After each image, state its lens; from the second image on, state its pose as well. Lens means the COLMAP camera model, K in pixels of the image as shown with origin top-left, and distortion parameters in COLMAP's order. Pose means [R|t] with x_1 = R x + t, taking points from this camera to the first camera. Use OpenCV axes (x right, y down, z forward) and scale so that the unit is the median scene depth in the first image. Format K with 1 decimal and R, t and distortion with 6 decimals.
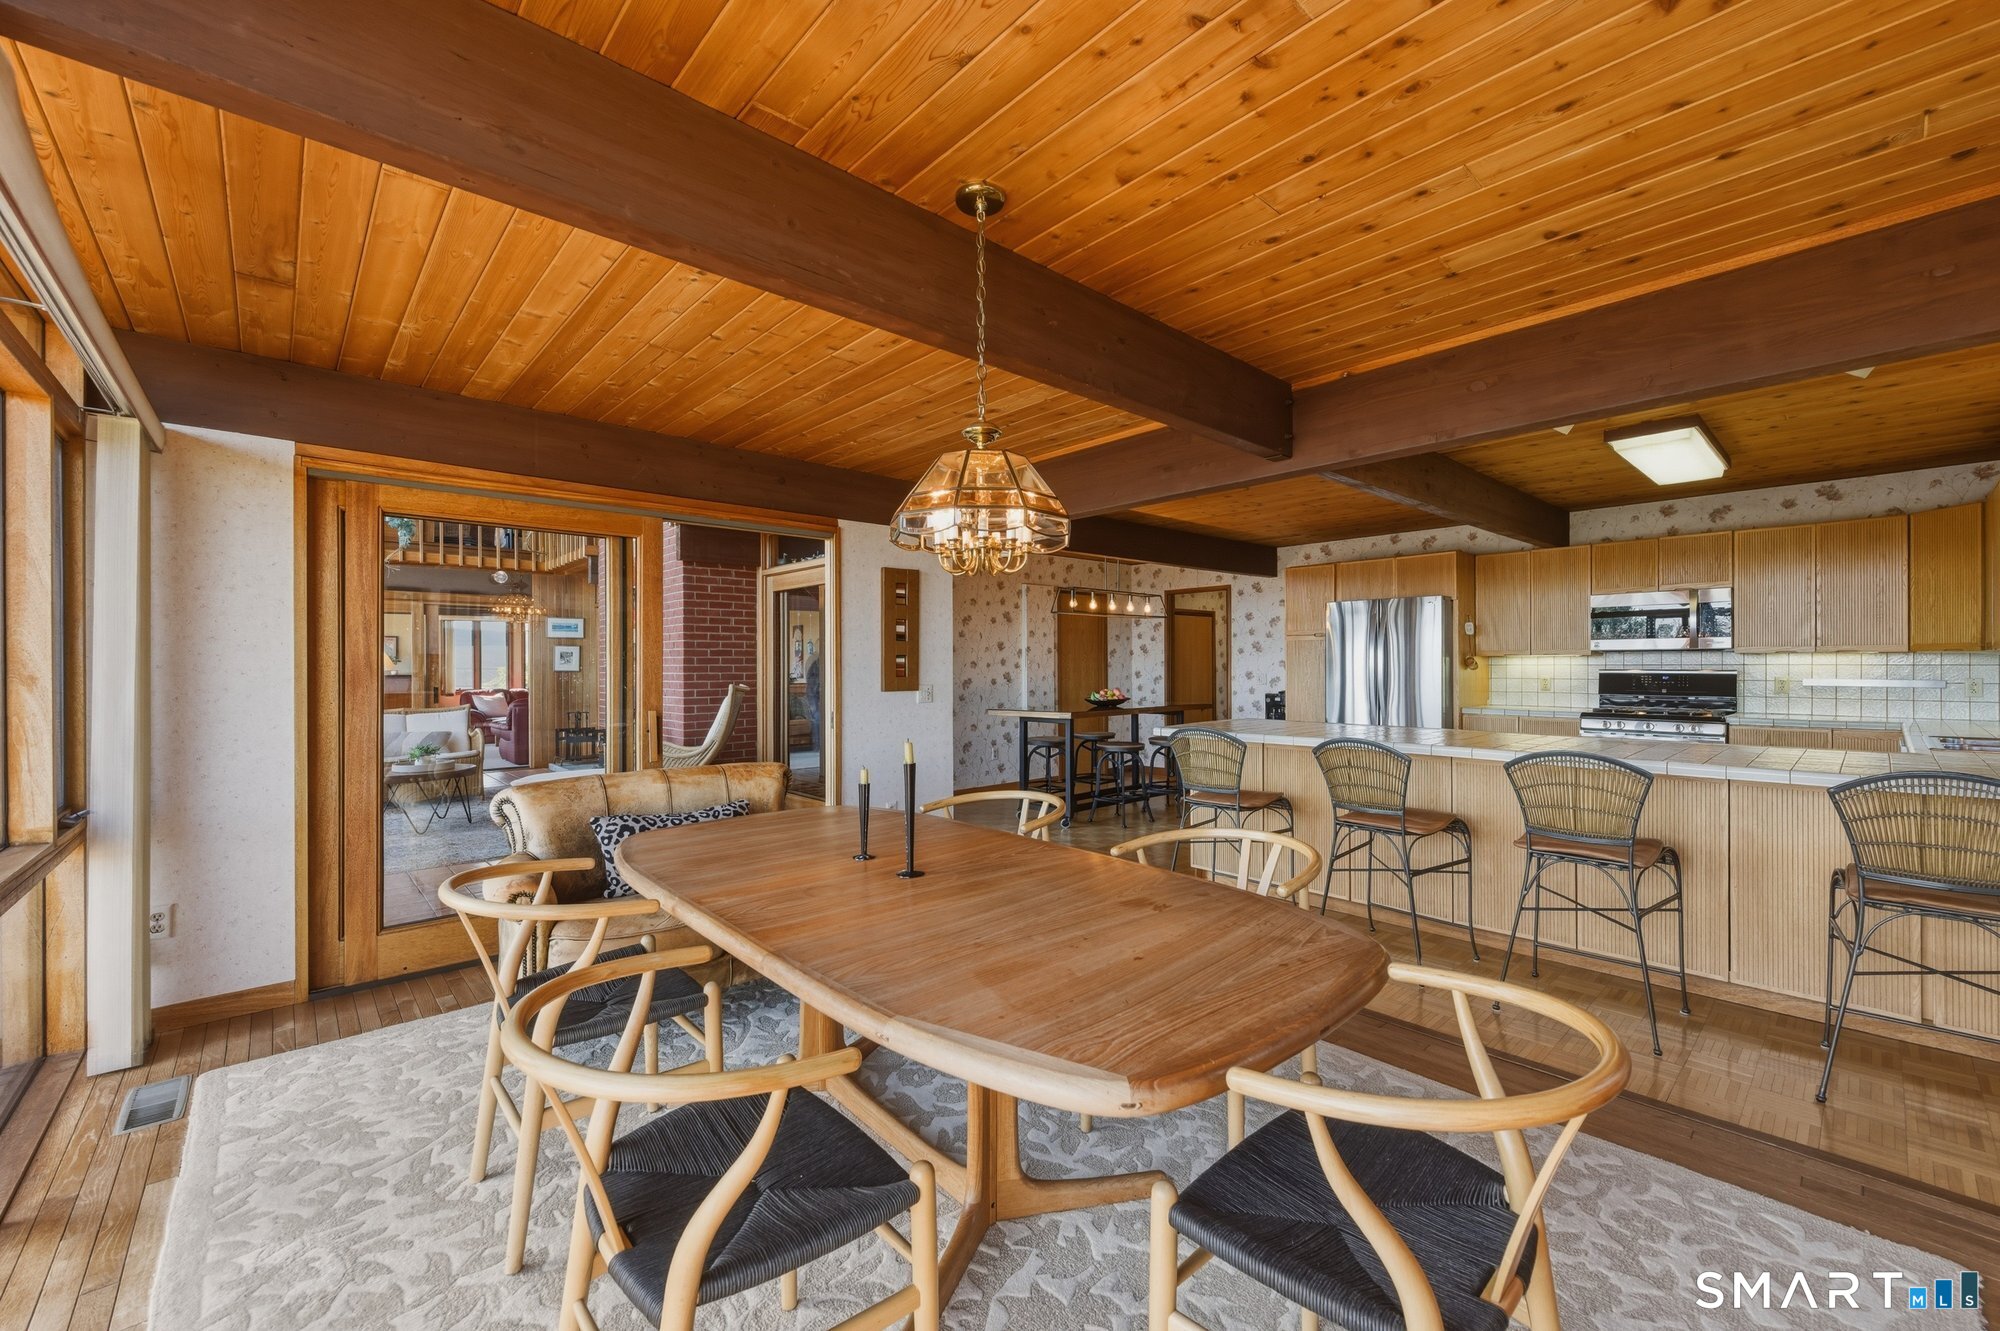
lens RADIAL K [[790.2, 0, 1010.3], [0, 790.2, 662.8], [0, 0, 1]] dist [0.007412, -0.001865]
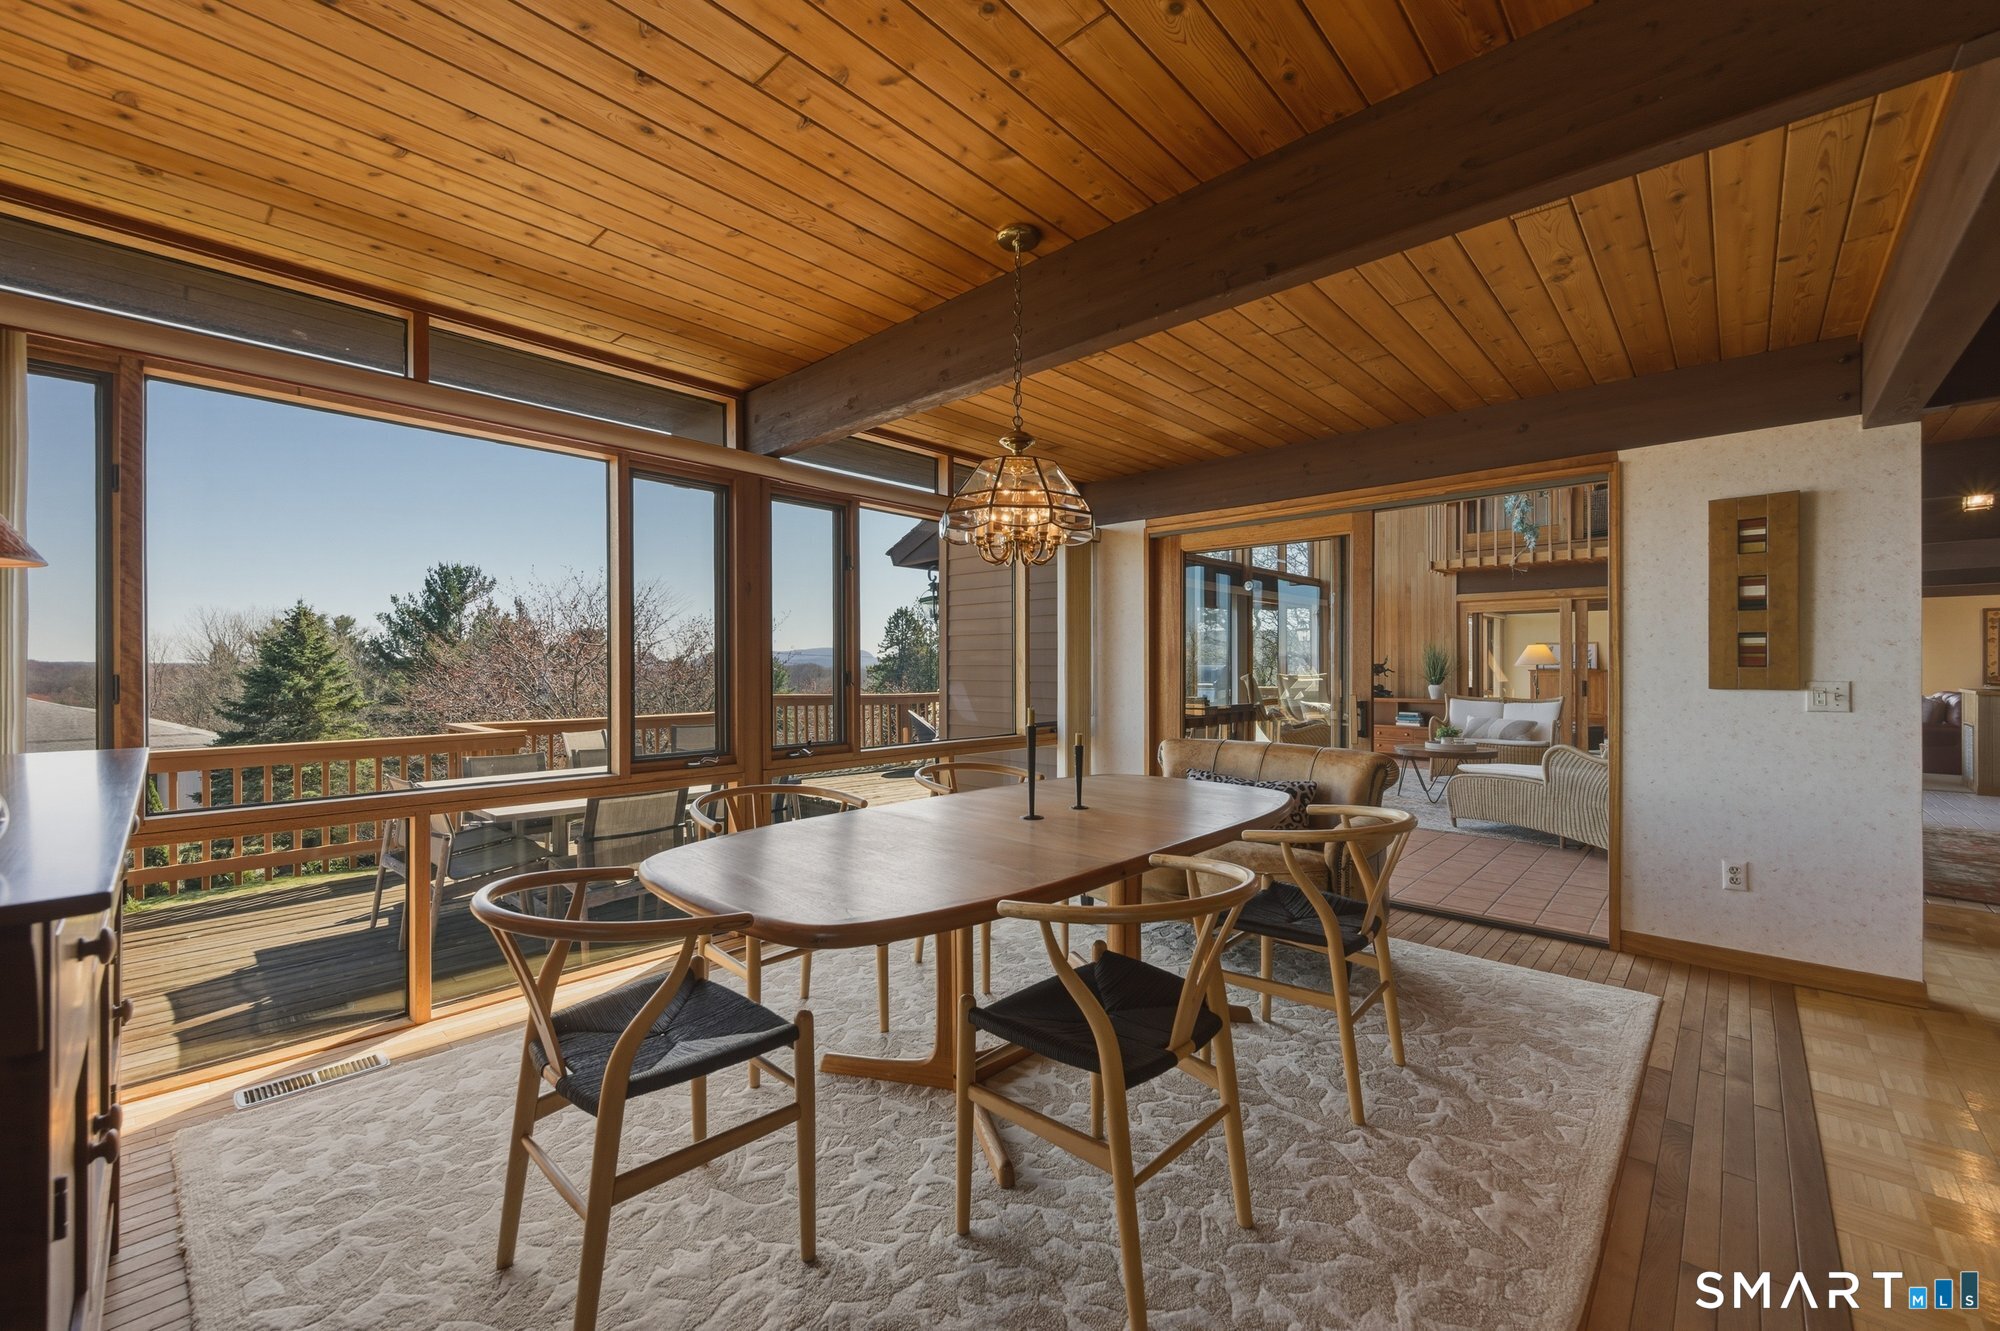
lens RADIAL K [[790.2, 0, 1011.8], [0, 790.2, 668.0], [0, 0, 1]] dist [0.007412, -0.001865]
pose [[0.084588, 0.004804, -0.996404, 0.665173], [0.002340, 0.999985, 0.005020, 0.021318], [0.996413, -0.002756, 0.084576, 0.529894]]
